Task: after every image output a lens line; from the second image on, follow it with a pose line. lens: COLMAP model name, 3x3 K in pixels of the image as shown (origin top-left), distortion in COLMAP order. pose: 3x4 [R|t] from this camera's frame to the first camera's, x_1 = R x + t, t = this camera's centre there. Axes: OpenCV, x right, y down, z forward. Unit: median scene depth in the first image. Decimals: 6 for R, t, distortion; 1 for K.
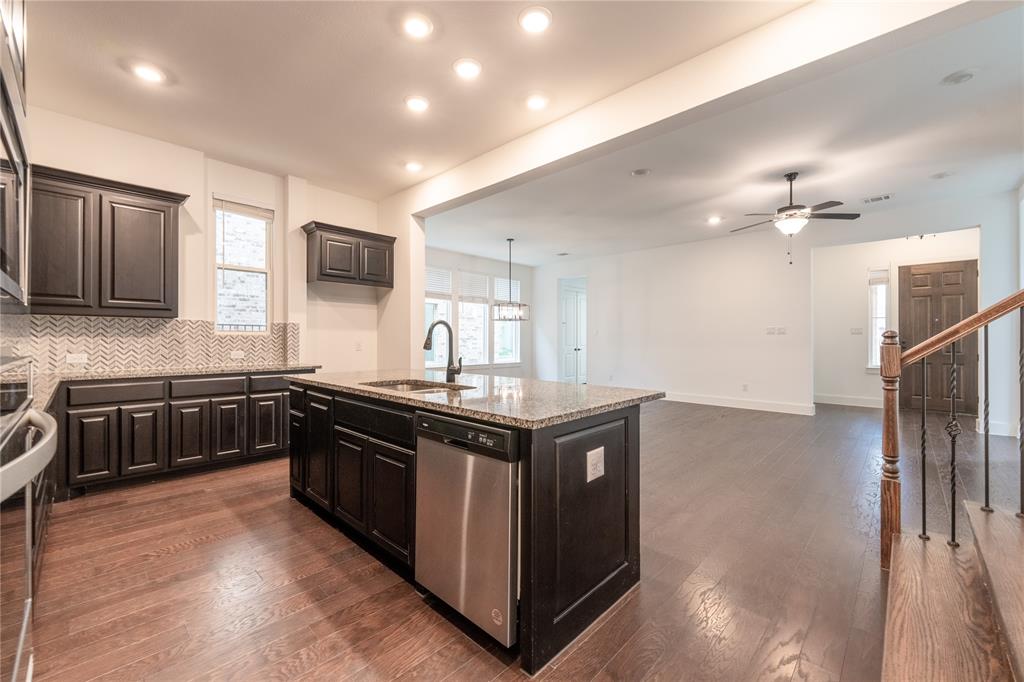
lens RADIAL K [[411.8, 0, 514.1], [0, 411.8, 338.4], [0, 0, 1]] dist [0.002349, -0.000432]
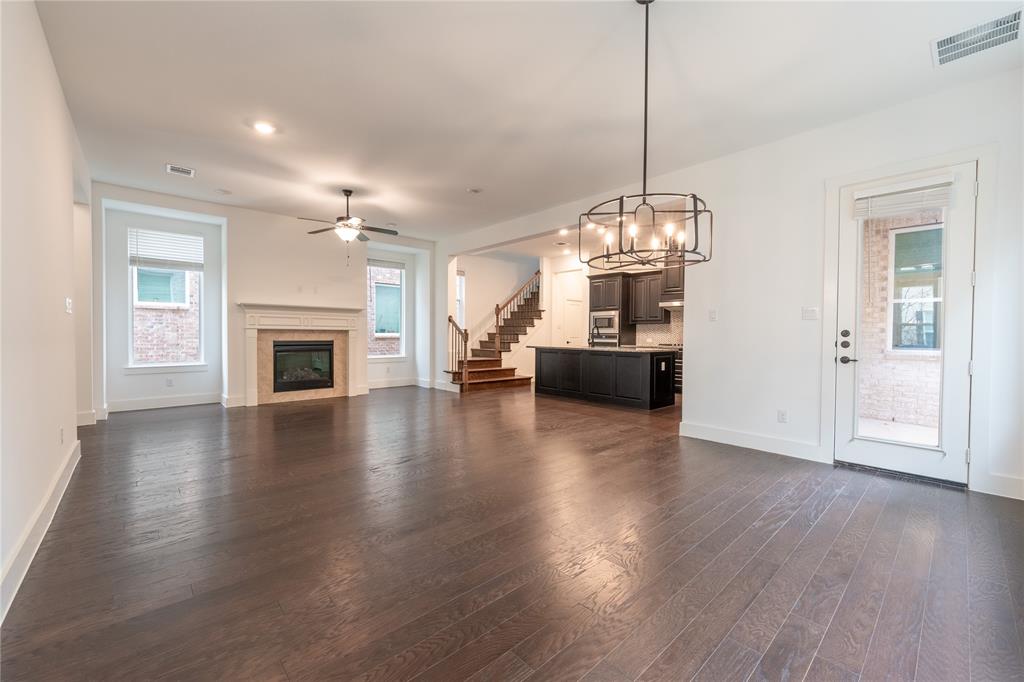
lens RADIAL K [[411.8, 0, 513.7], [0, 411.8, 338.8], [0, 0, 1]] dist [0.002349, -0.000432]
pose [[-0.997790, -0.011008, 0.065533, 0.114244], [-0.010438, 0.999905, 0.009027, 0.017995], [-0.065626, 0.008323, -0.997810, 2.266537]]
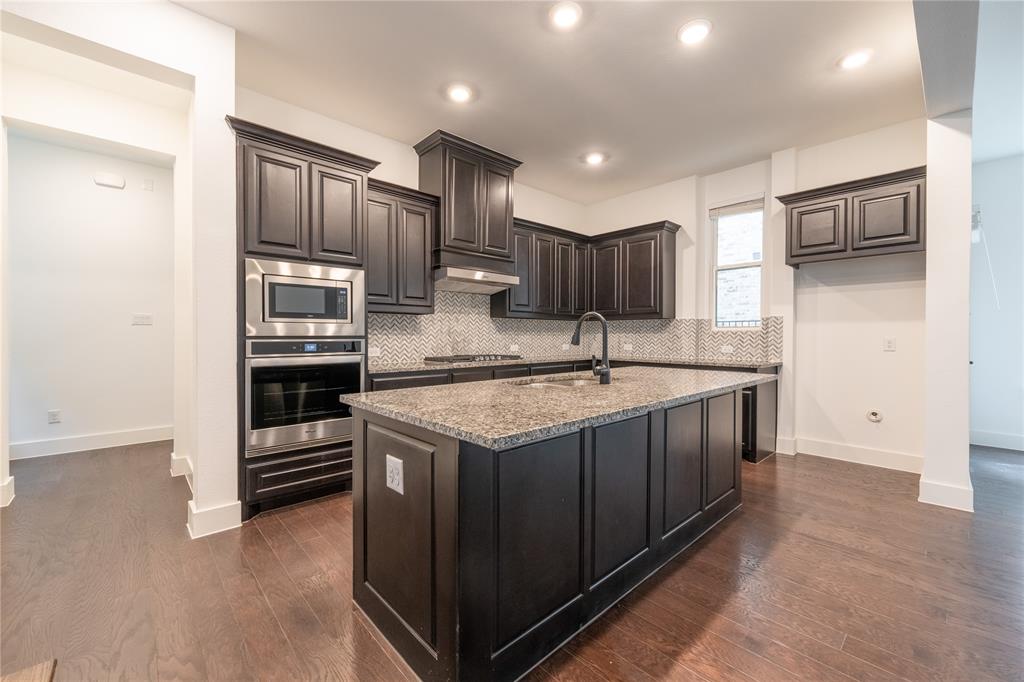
lens RADIAL K [[411.8, 0, 514.6], [0, 411.8, 340.1], [0, 0, 1]] dist [0.002349, -0.000432]
pose [[-0.056648, 0.011590, -0.998327, 0.418425], [0.000908, 0.999933, 0.011558, 0.003121], [0.998394, -0.000251, -0.056655, 0.514538]]
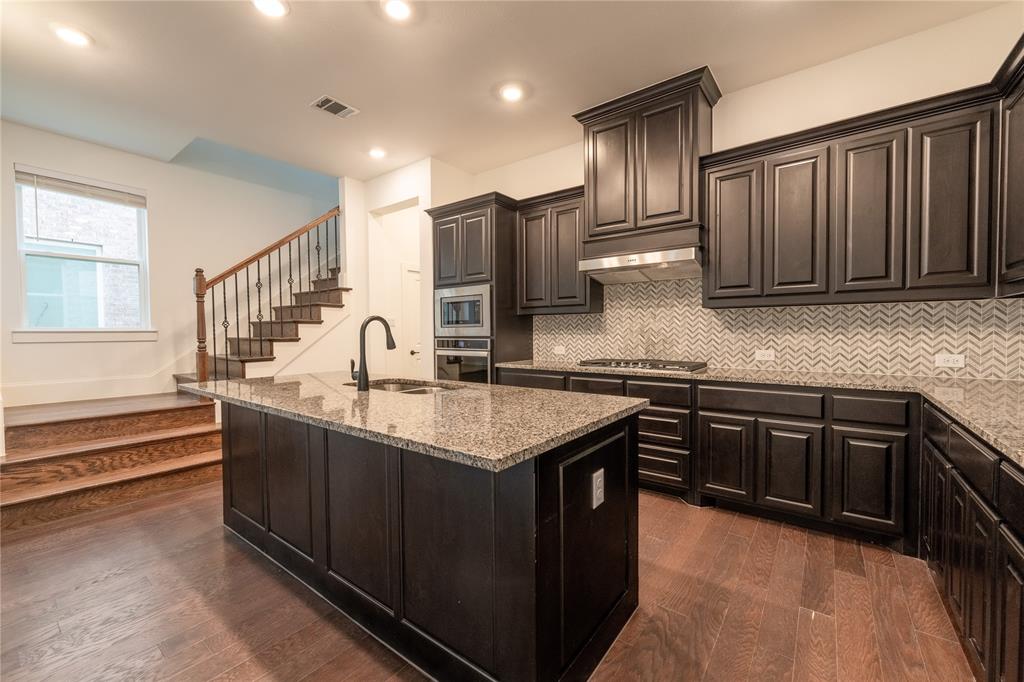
lens RADIAL K [[411.8, 0, 511.6], [0, 411.8, 345.8], [0, 0, 1]] dist [0.002349, -0.000432]
pose [[-0.994192, 0.006220, -0.107440, -0.216083], [0.003556, 0.999682, 0.024966, 0.003157], [0.107561, 0.024439, -0.993898, 1.095478]]
